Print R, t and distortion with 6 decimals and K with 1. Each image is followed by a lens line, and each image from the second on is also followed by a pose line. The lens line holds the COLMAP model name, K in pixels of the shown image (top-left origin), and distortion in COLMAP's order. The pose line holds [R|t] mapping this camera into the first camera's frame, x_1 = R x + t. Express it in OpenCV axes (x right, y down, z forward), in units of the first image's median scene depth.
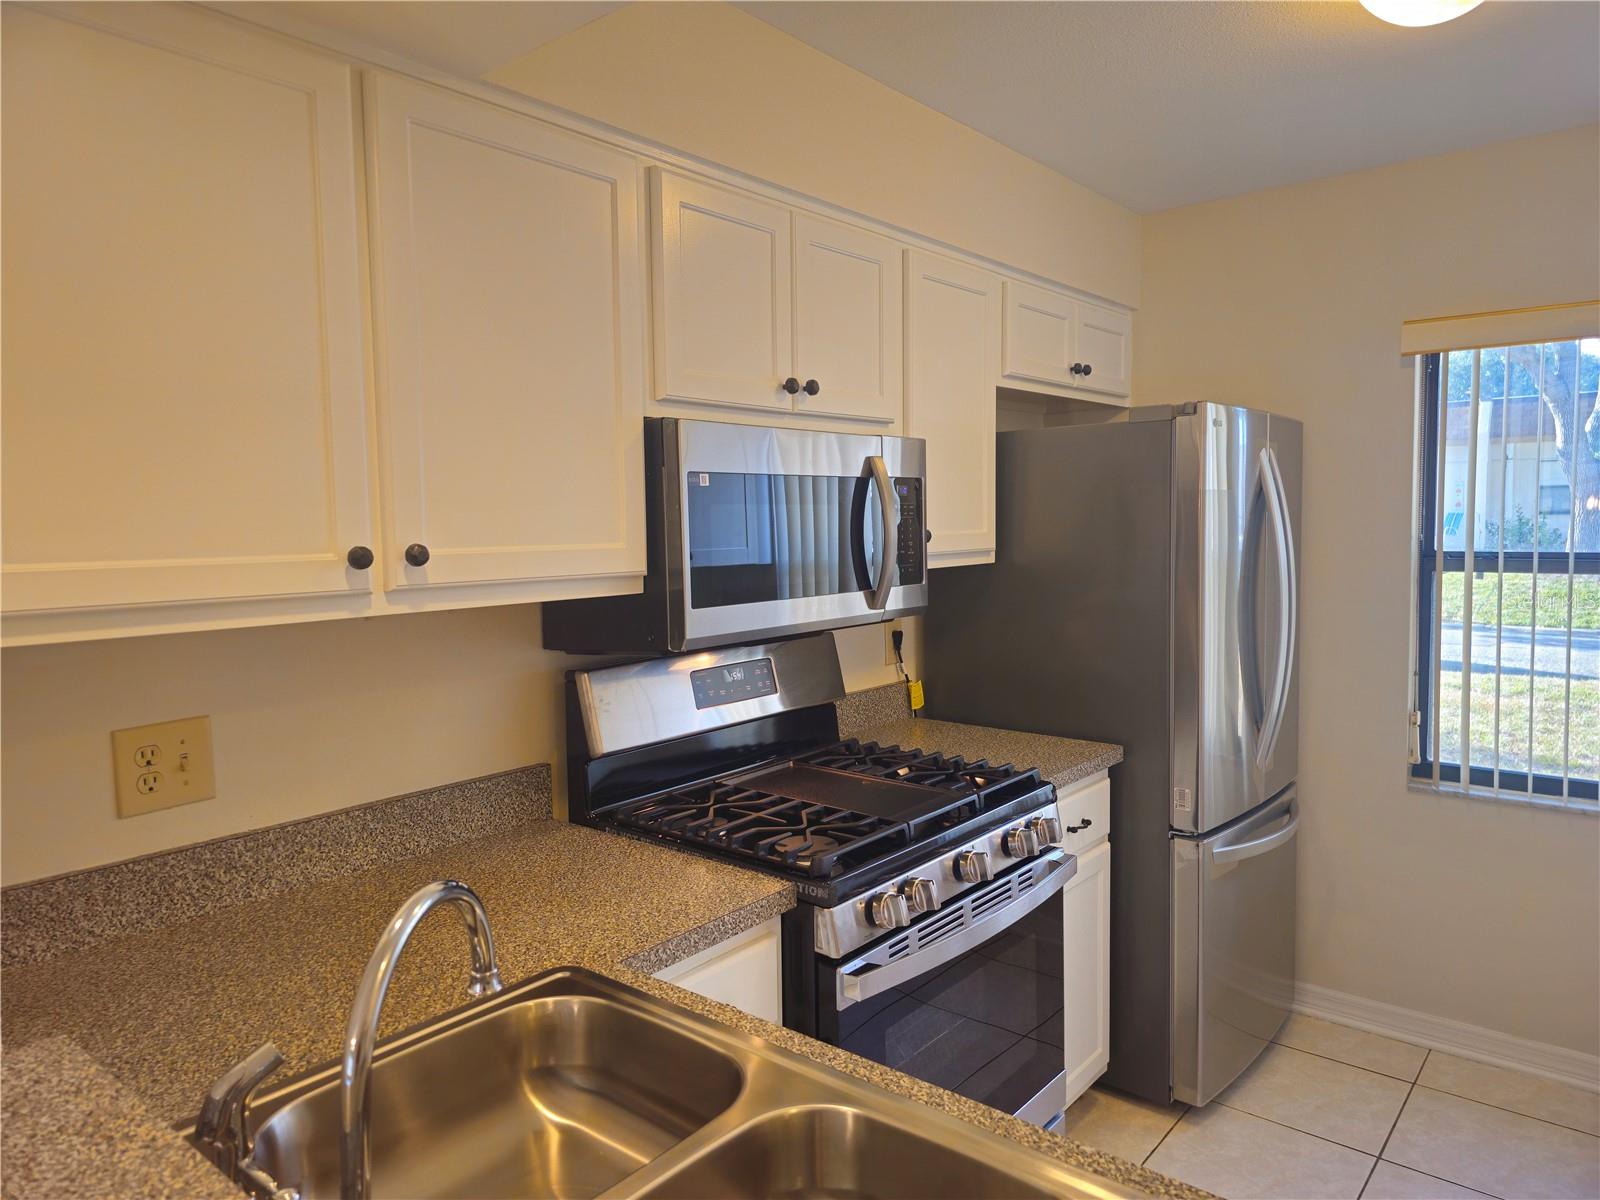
lens RADIAL K [[1057.6, 0, 803.8], [0, 1057.6, 588.2], [0, 0, 1]] dist [0.066497, -0.062647]
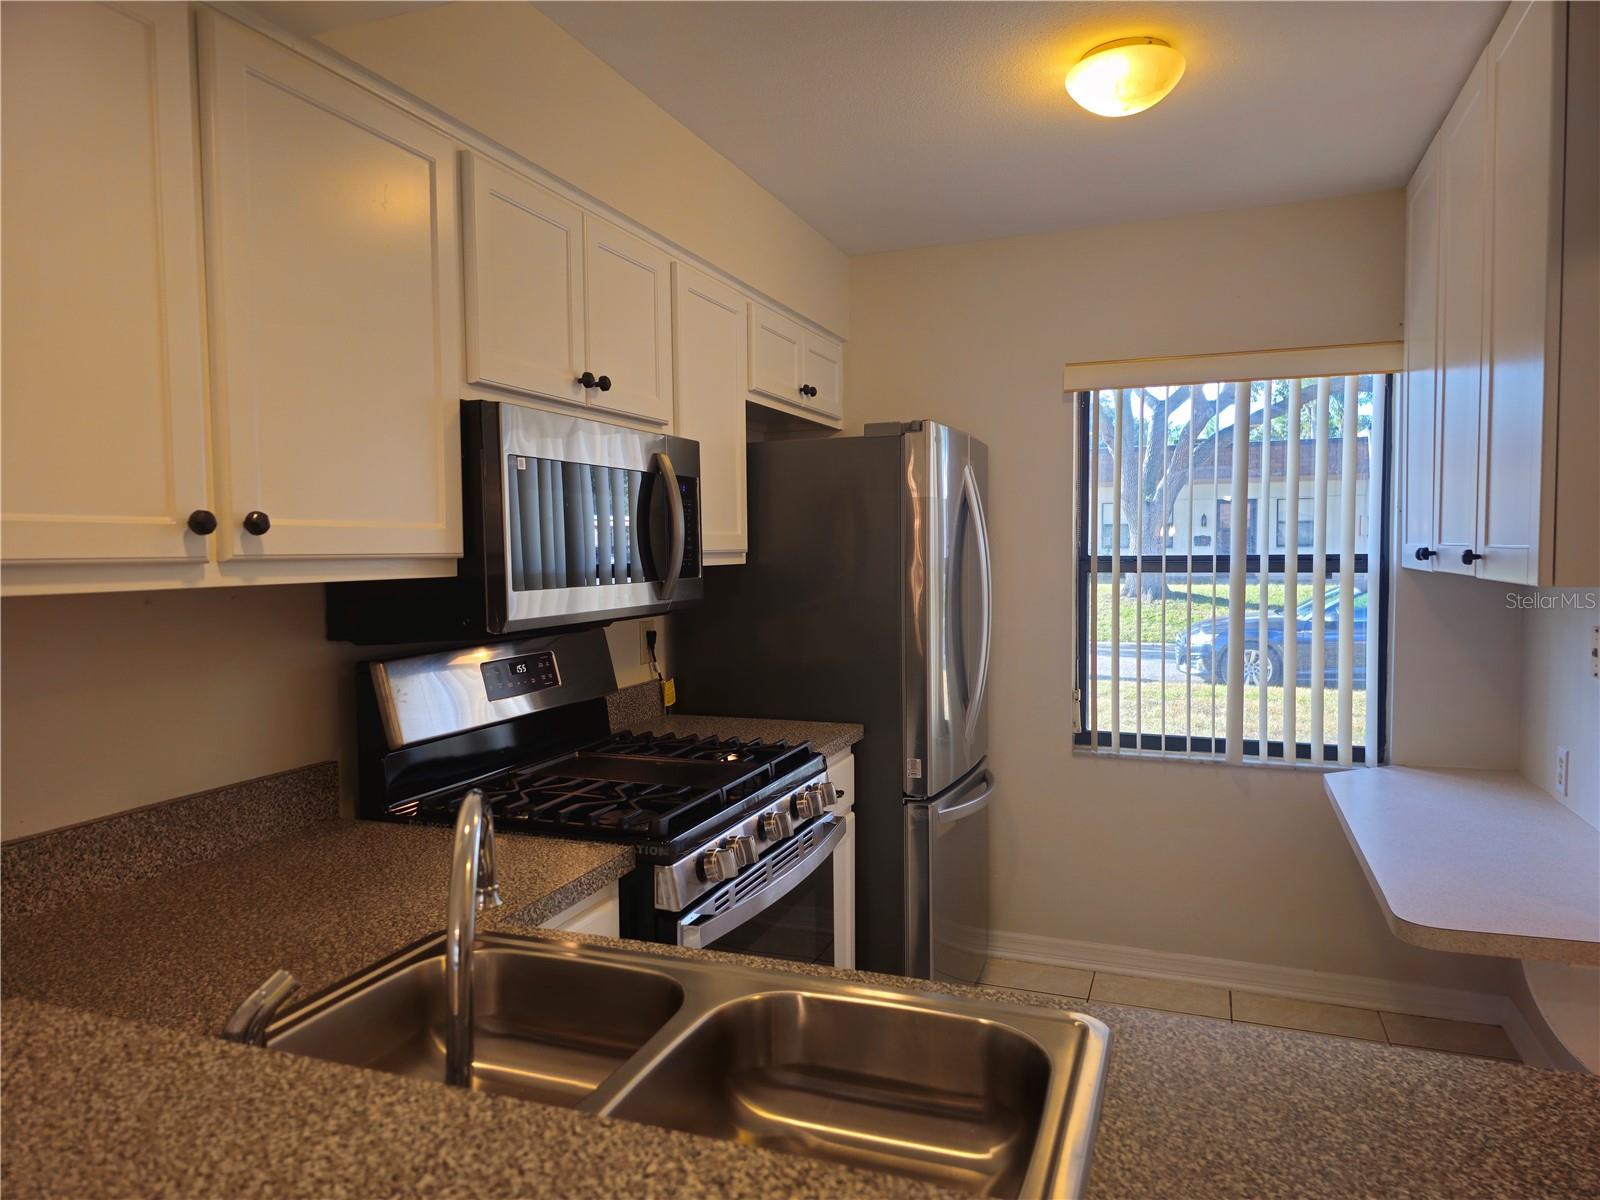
lens RADIAL K [[1058.1, 0, 797.8], [0, 1058.1, 606.4], [0, 0, 1]] dist [0.059824, -0.050637]
pose [[0.946864, -0.011819, 0.321417, -0.153783], [0.016856, 0.999775, -0.012891, 0.045873], [-0.321193, 0.017624, 0.946850, -0.041797]]
